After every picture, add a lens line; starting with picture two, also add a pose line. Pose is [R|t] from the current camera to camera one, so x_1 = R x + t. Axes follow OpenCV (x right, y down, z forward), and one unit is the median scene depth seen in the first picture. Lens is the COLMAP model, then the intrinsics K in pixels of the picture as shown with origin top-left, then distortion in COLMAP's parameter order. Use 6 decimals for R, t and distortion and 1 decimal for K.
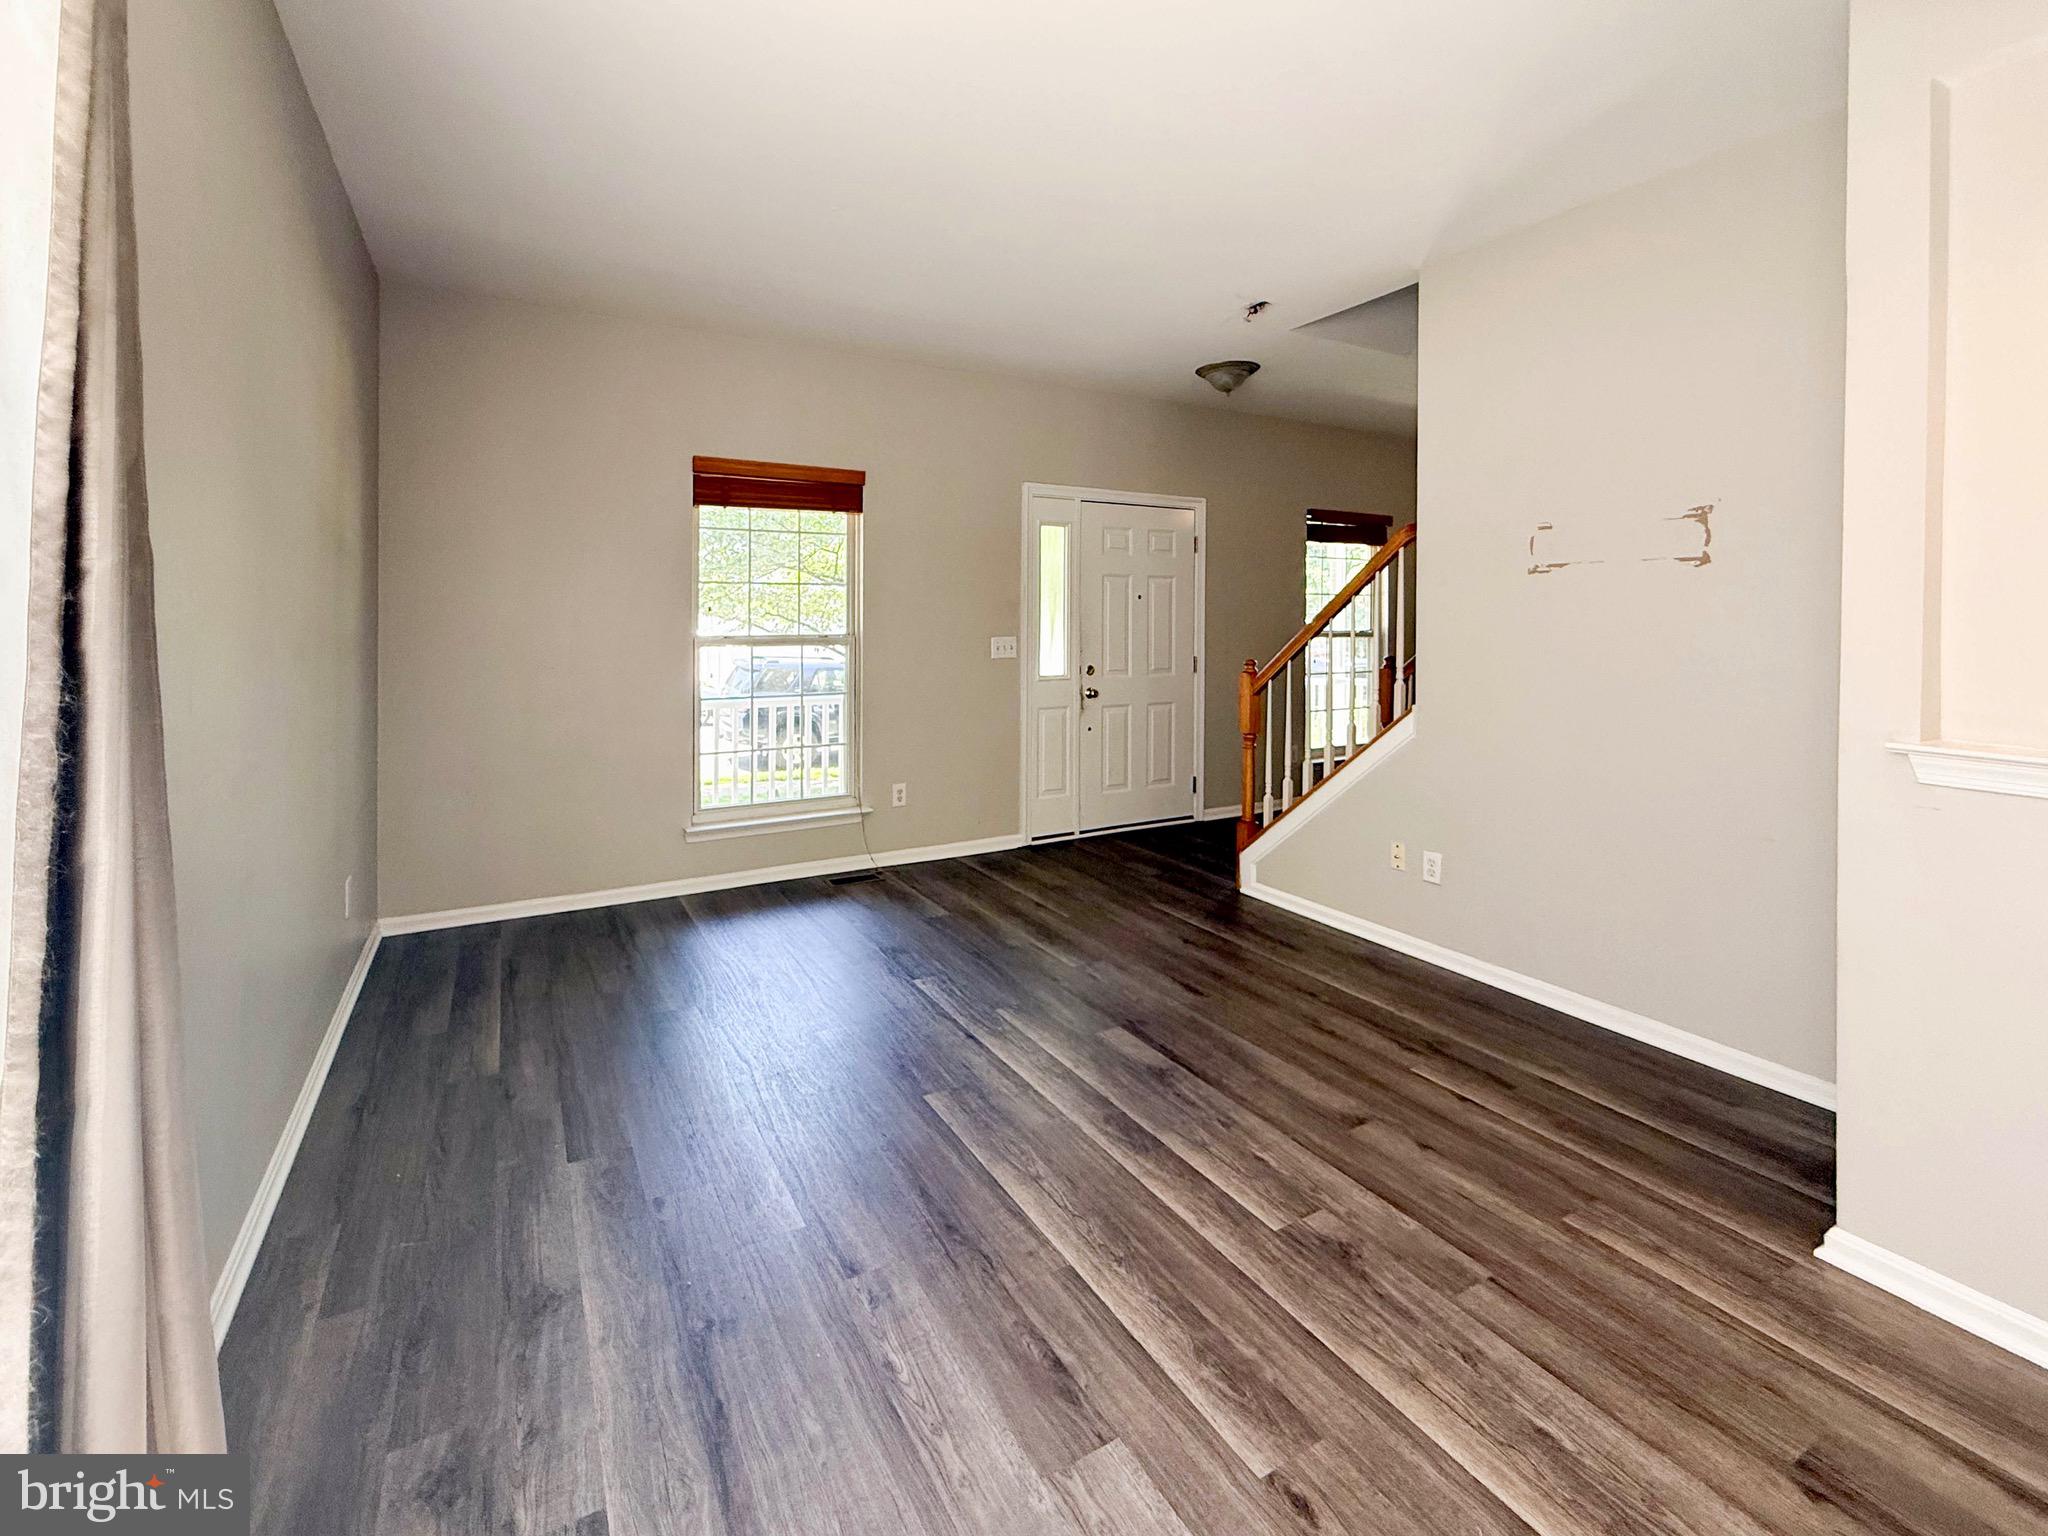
lens RADIAL K [[838.7, 0, 1027.4], [0, 838.7, 759.3], [0, 0, 1]] dist [0.000925, 0.000092]
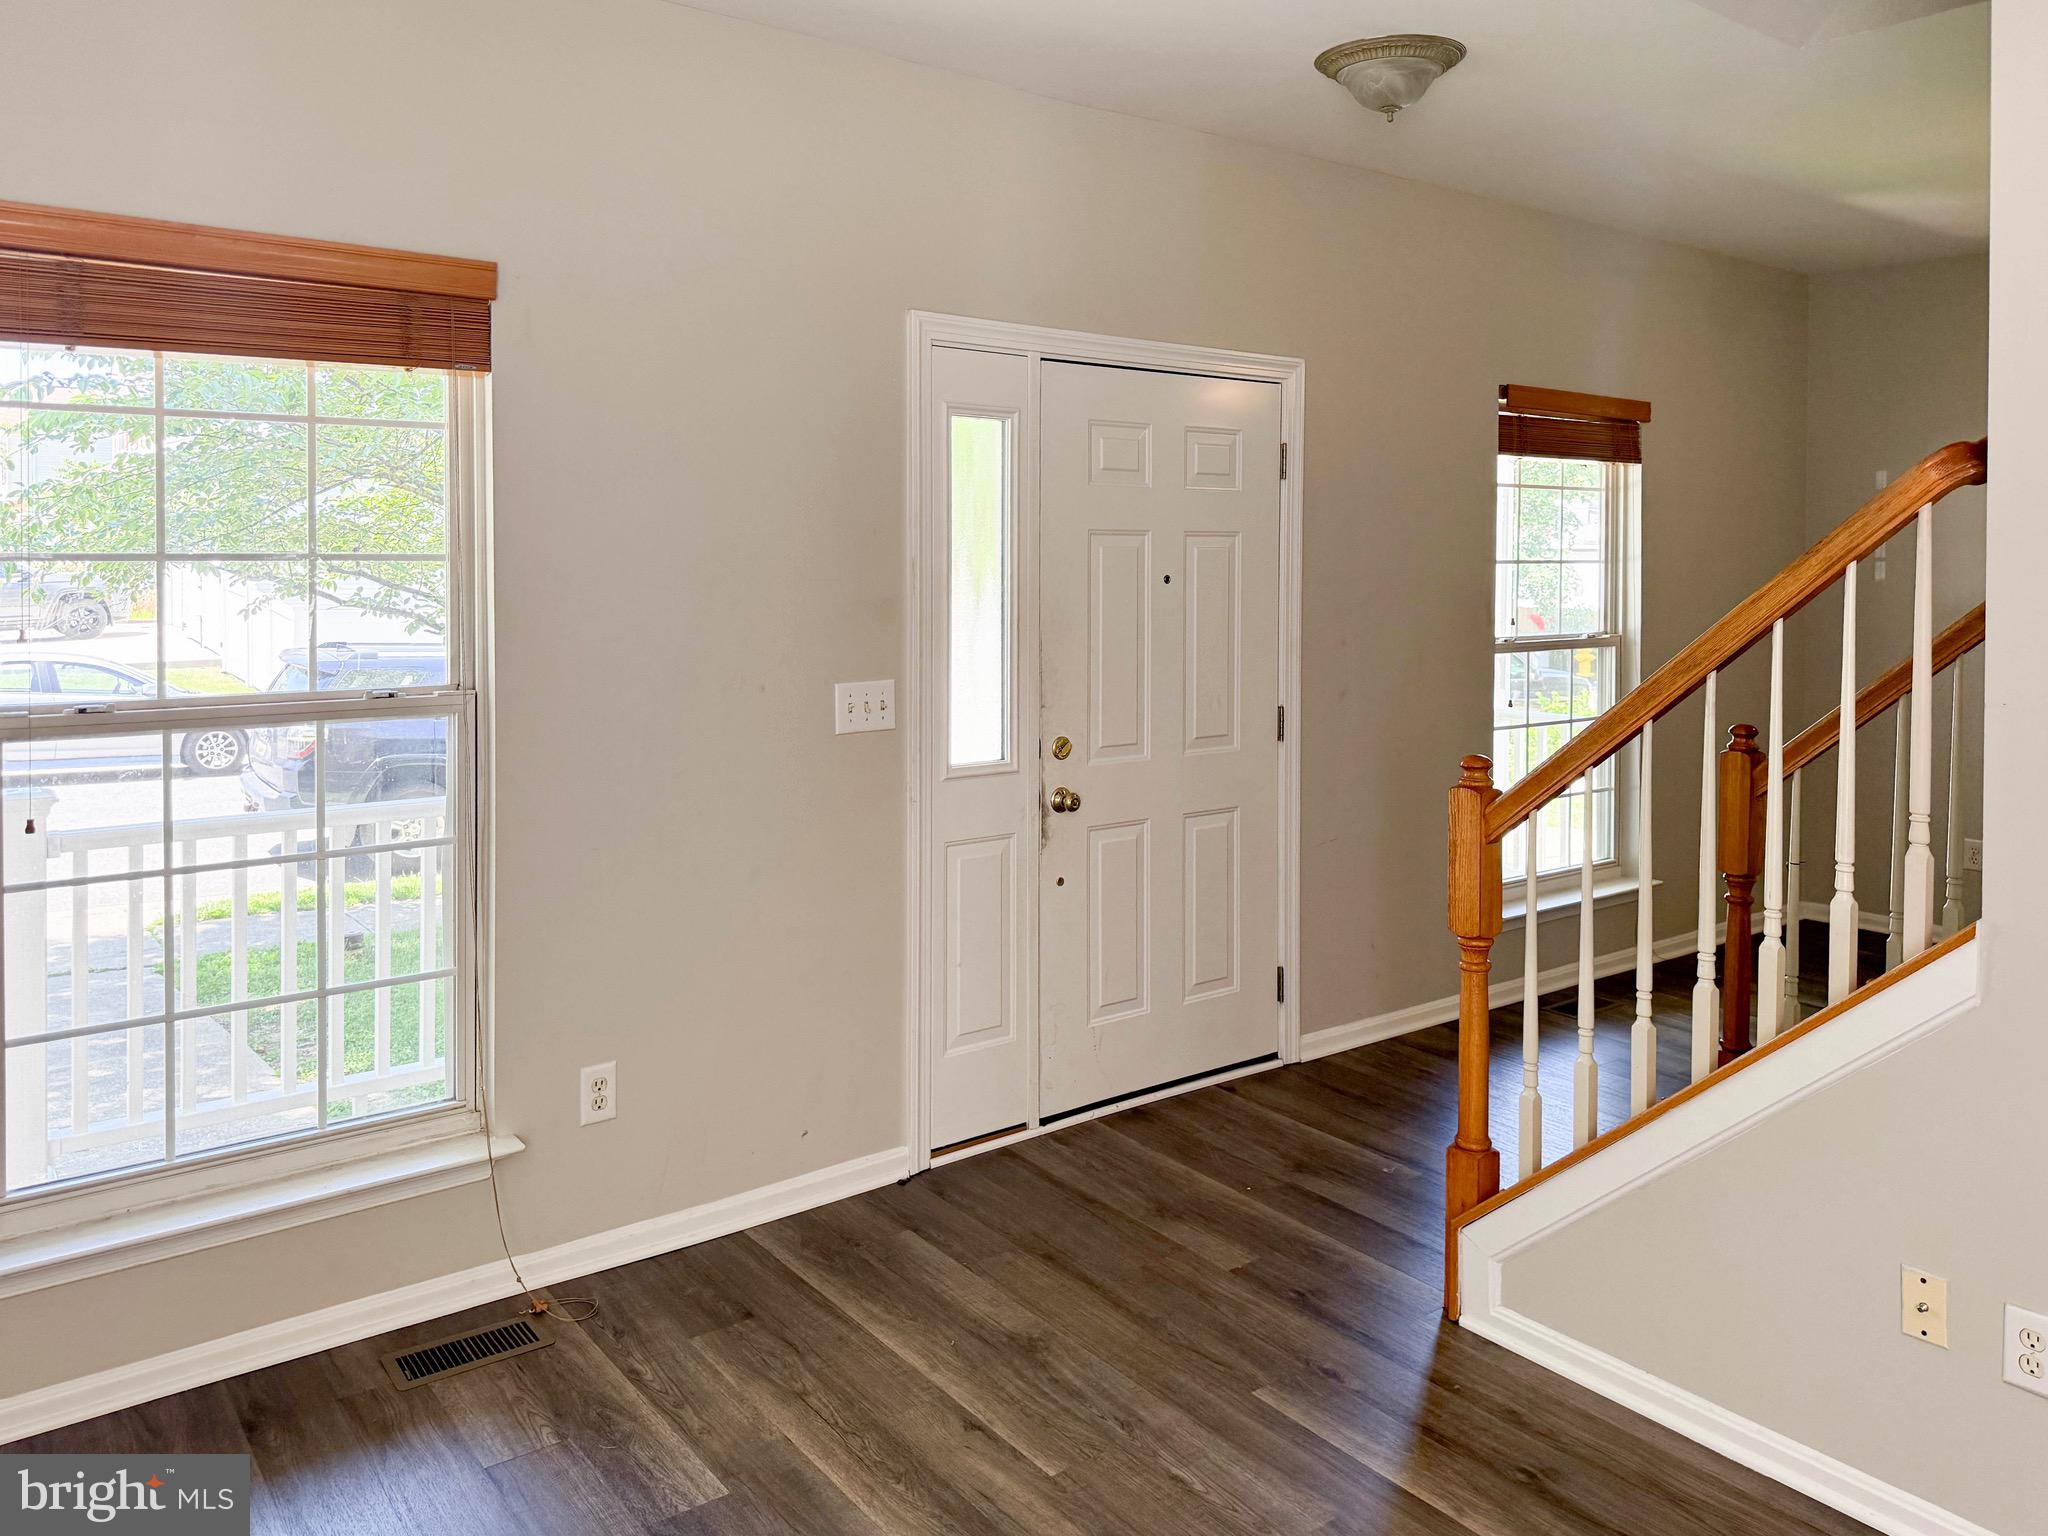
lens RADIAL K [[1448.1, 0, 1057.5], [0, 1448.1, 762.4], [0, 0, 1]] dist [0.127595, -0.170032]
pose [[0.991854, -0.006708, 0.127203, -0.025176], [0.009842, 0.999663, -0.024026, -0.088043], [-0.126999, 0.025082, 0.991586, 0.276556]]
